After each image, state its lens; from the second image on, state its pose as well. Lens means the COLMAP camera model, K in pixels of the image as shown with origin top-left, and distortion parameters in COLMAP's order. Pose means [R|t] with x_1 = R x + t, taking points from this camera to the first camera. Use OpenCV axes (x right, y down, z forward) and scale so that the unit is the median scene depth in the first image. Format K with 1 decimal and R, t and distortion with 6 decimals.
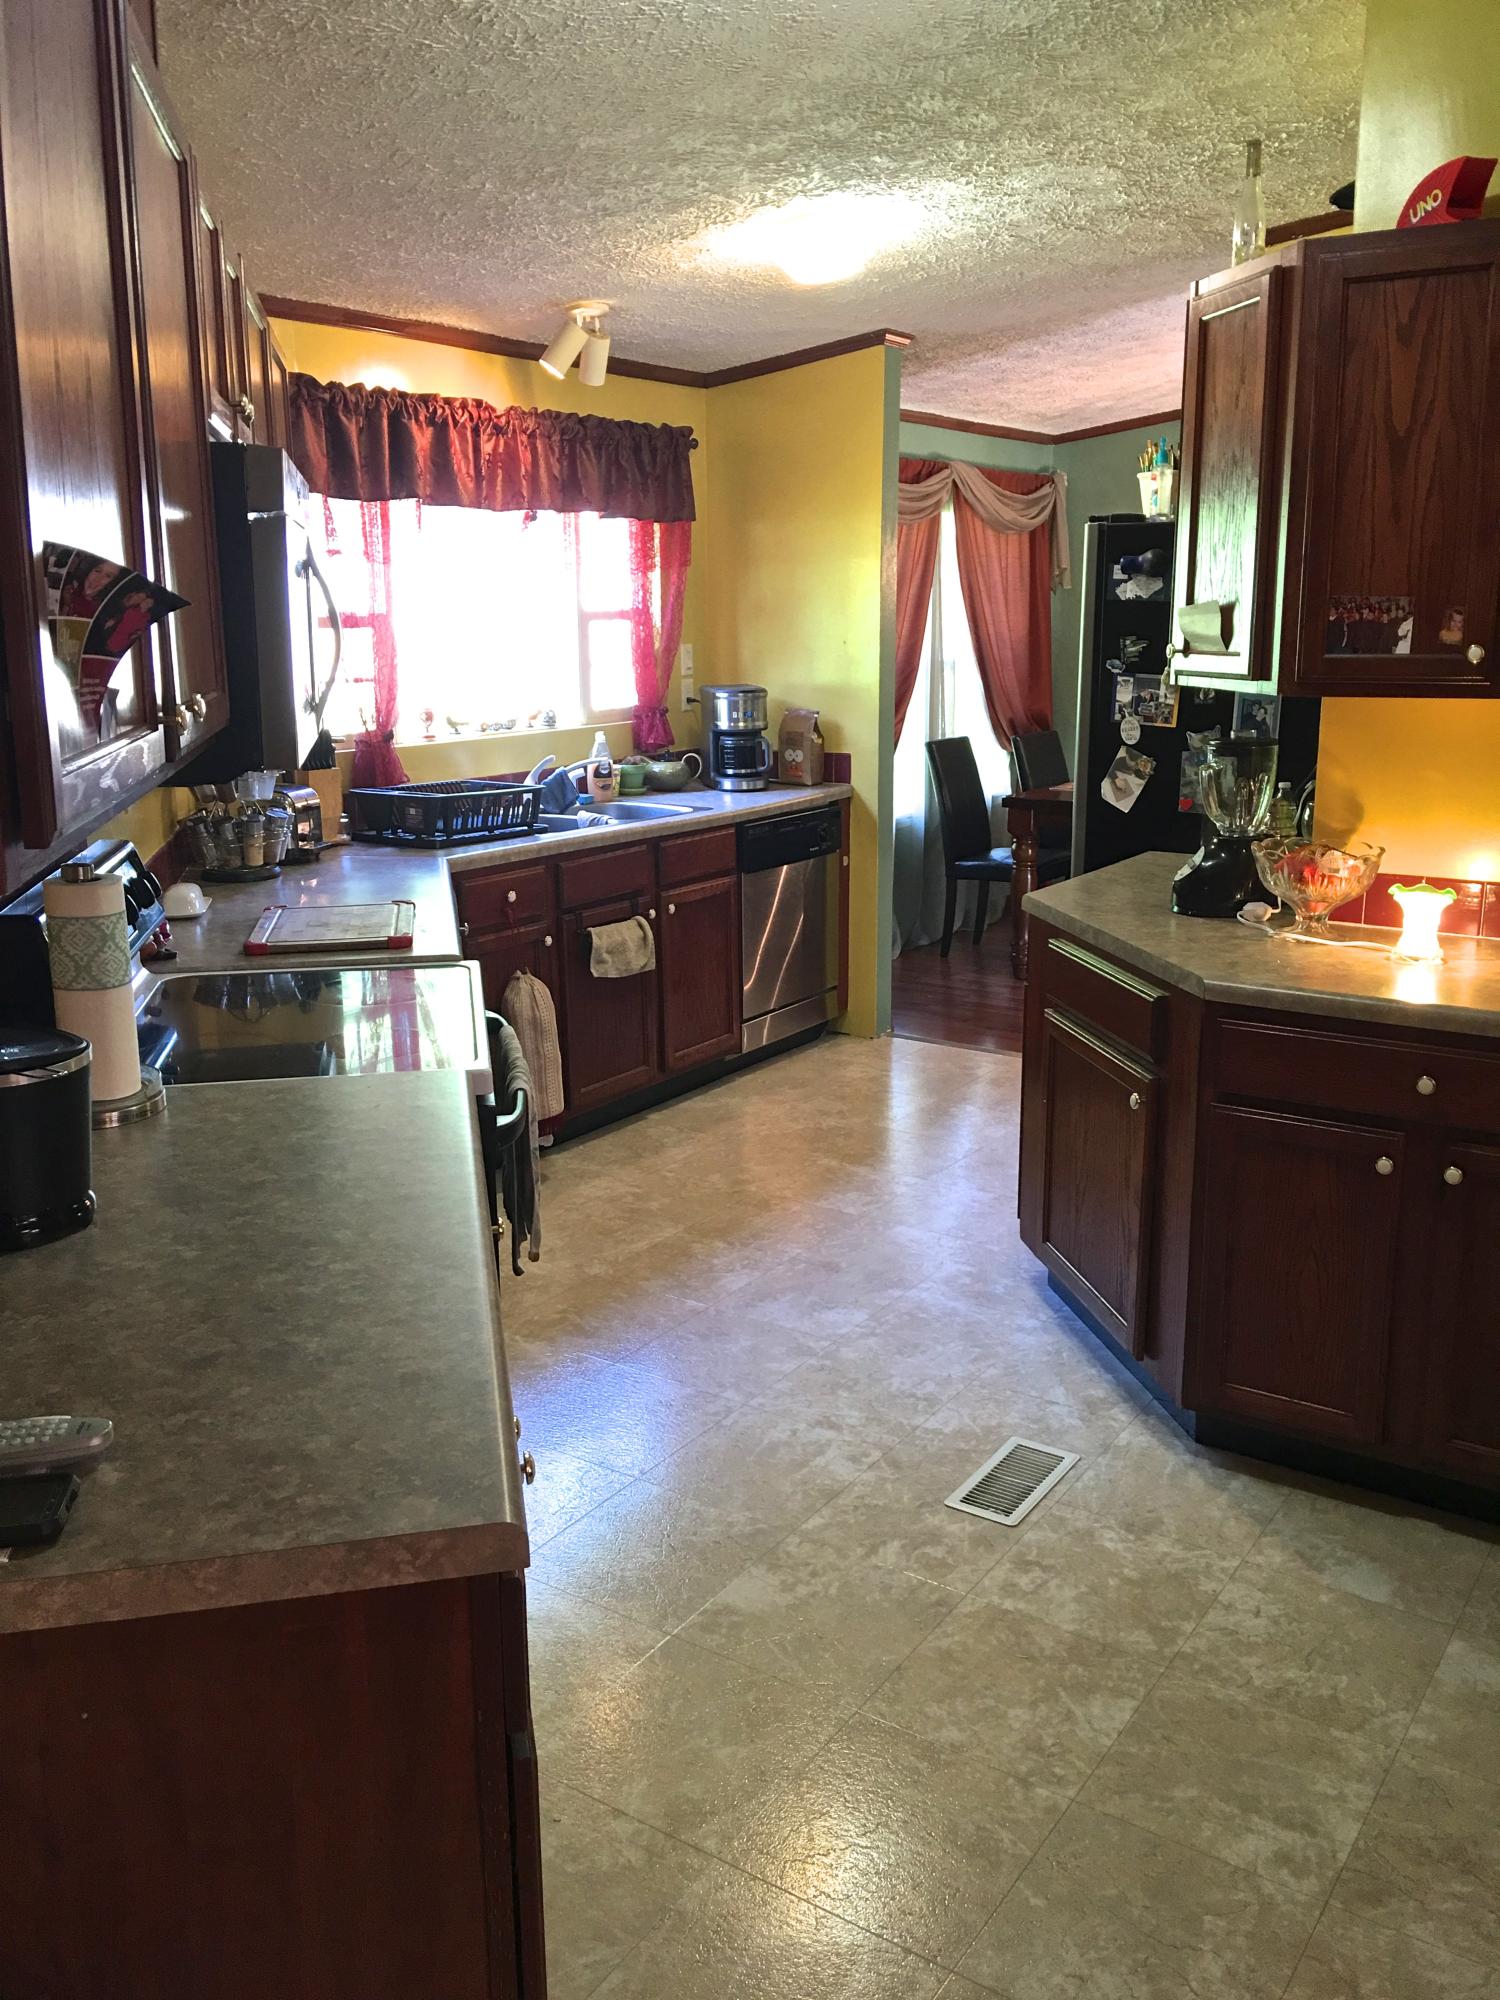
lens RADIAL K [[1683.9, 0, 776.8], [0, 1683.9, 986.7], [0, 0, 1]] dist [0.075030, -0.112397]
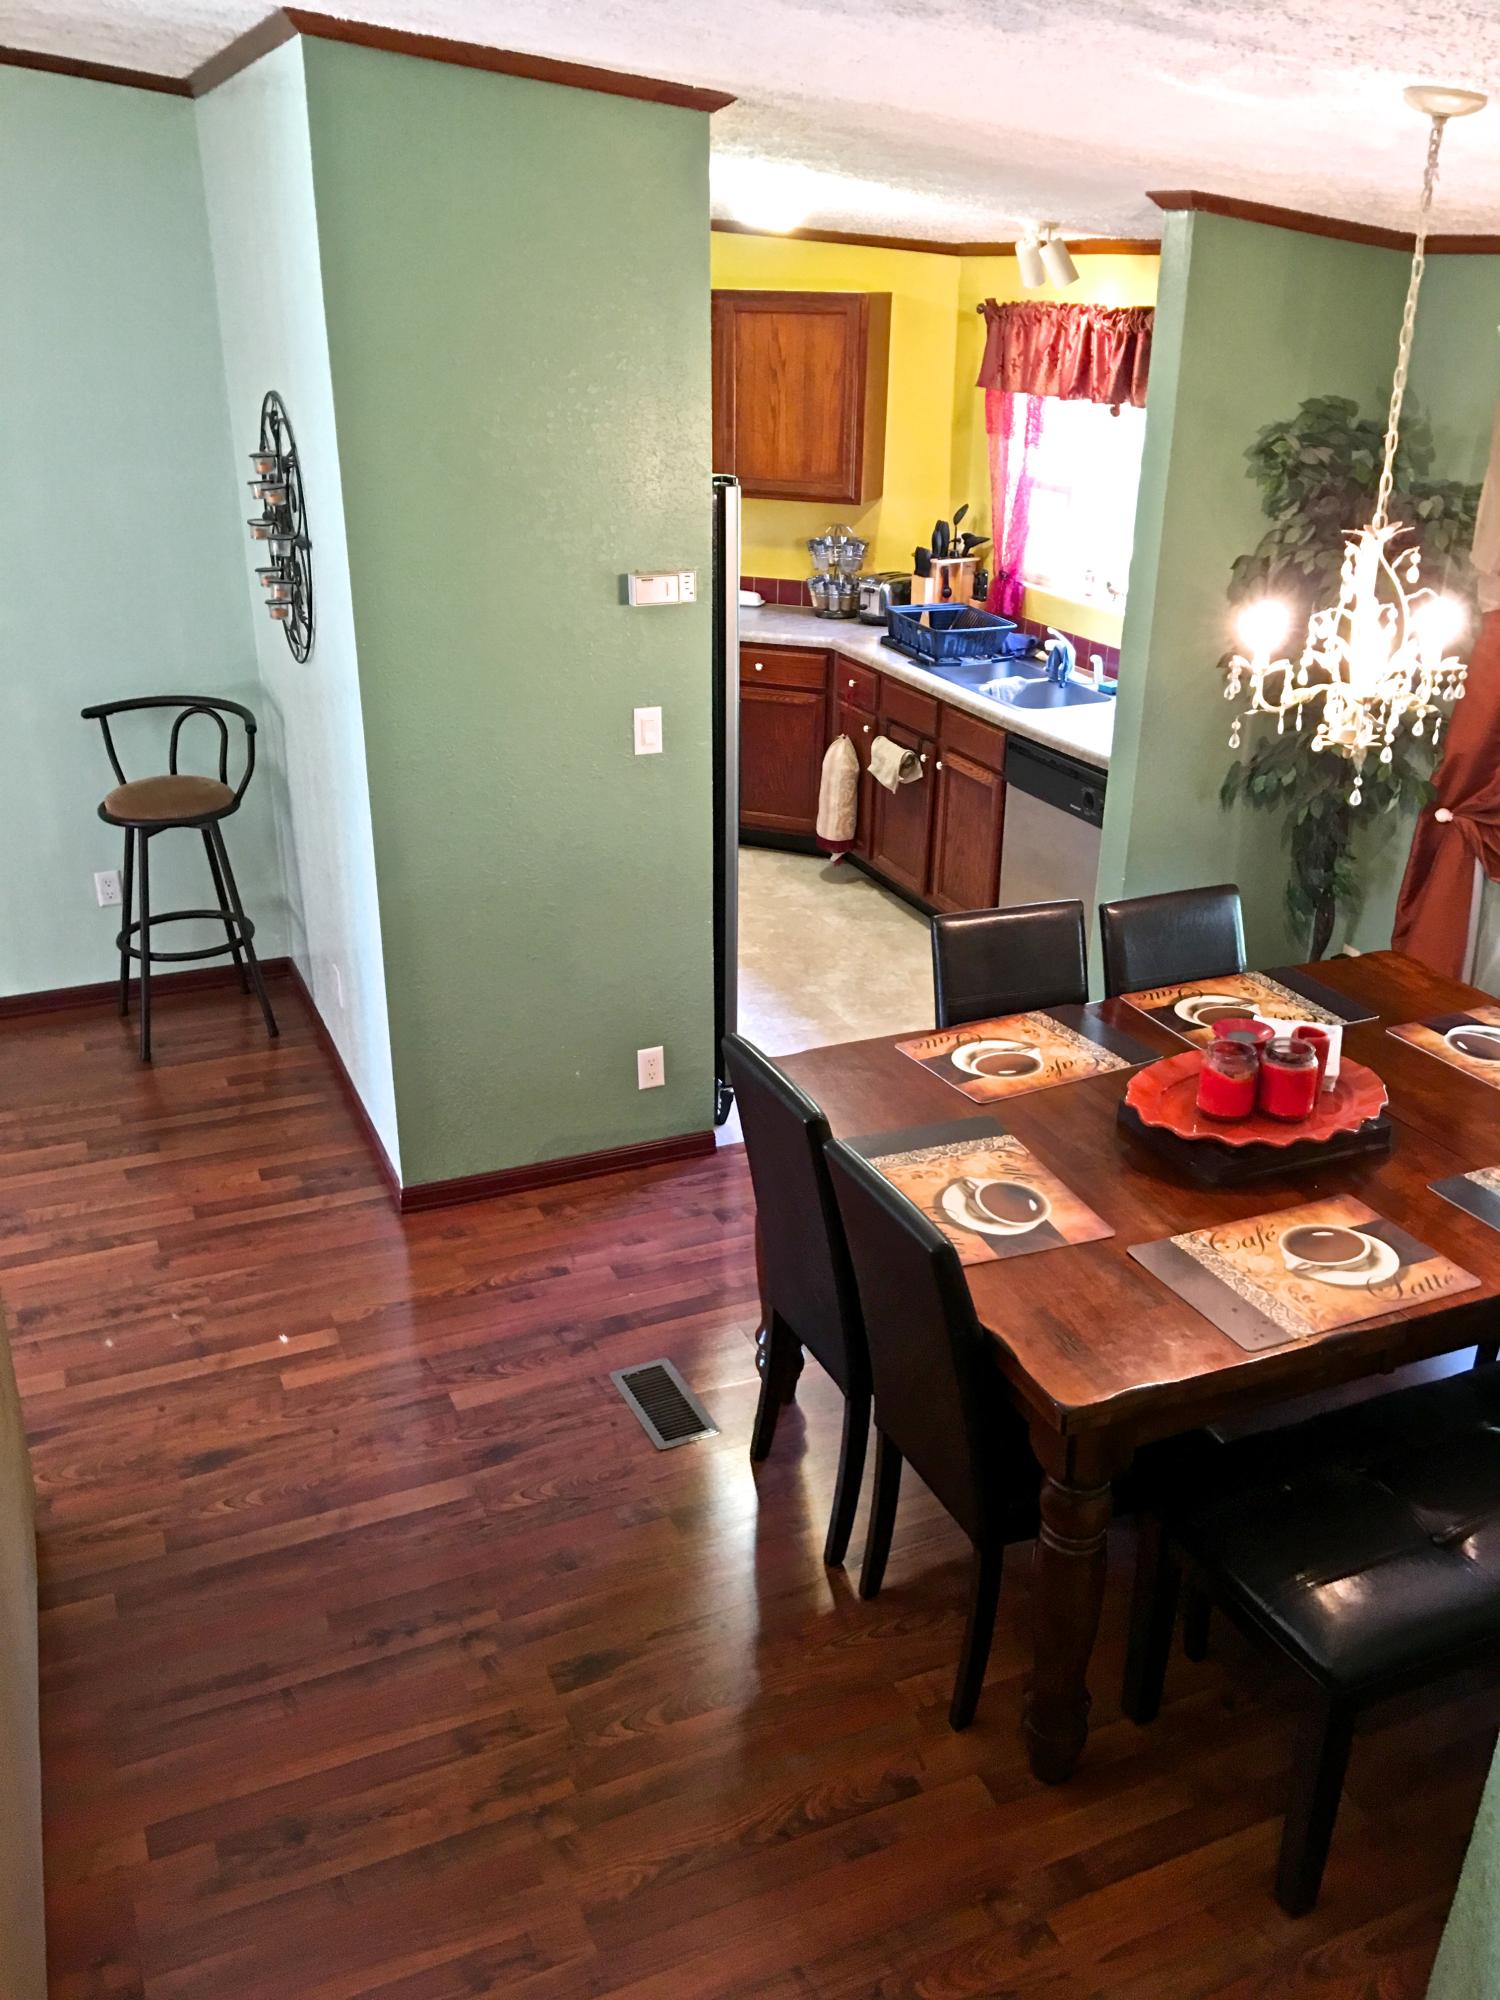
lens RADIAL K [[1684.3, 0, 780.4], [0, 1684.3, 992.7], [0, 0, 1]] dist [0.075643, -0.130079]
pose [[-0.540220, 0.333298, -0.772706, 0.971454], [-0.189873, 0.846268, 0.497774, -0.485454], [0.819823, 0.415623, -0.393887, 1.479169]]
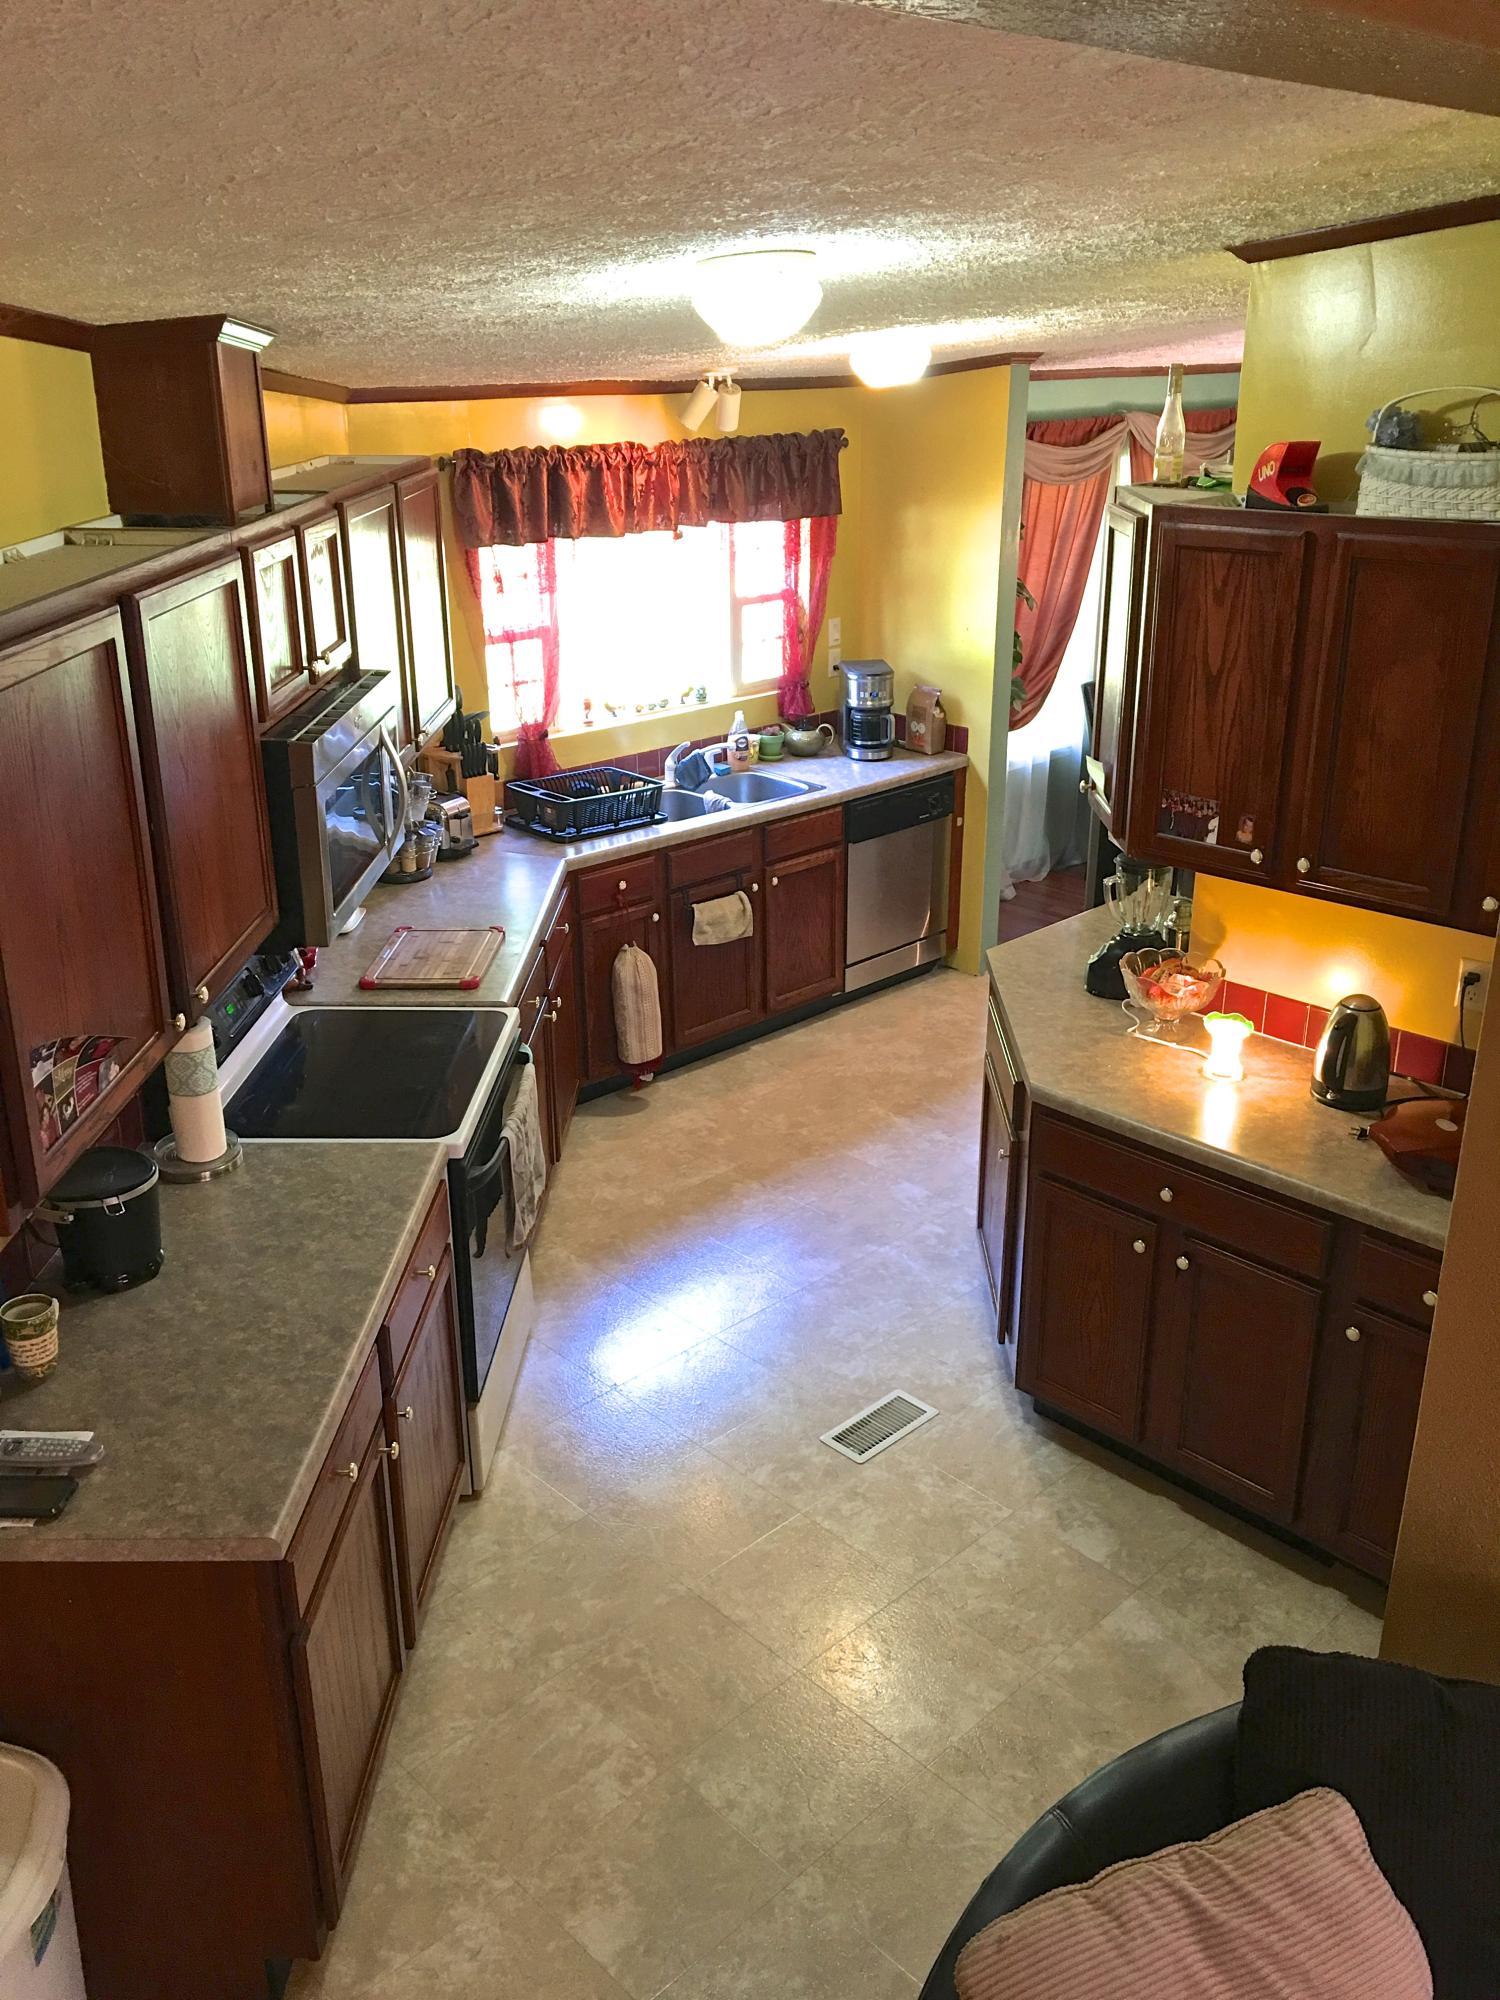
lens RADIAL K [[1684.3, 0, 780.4], [0, 1684.3, 992.7], [0, 0, 1]] dist [0.075643, -0.130079]
pose [[0.978155, 0.080509, -0.191654, 0.181627], [-0.051507, 0.987073, 0.151766, -0.154409], [0.201395, -0.138579, 0.969658, -0.169060]]
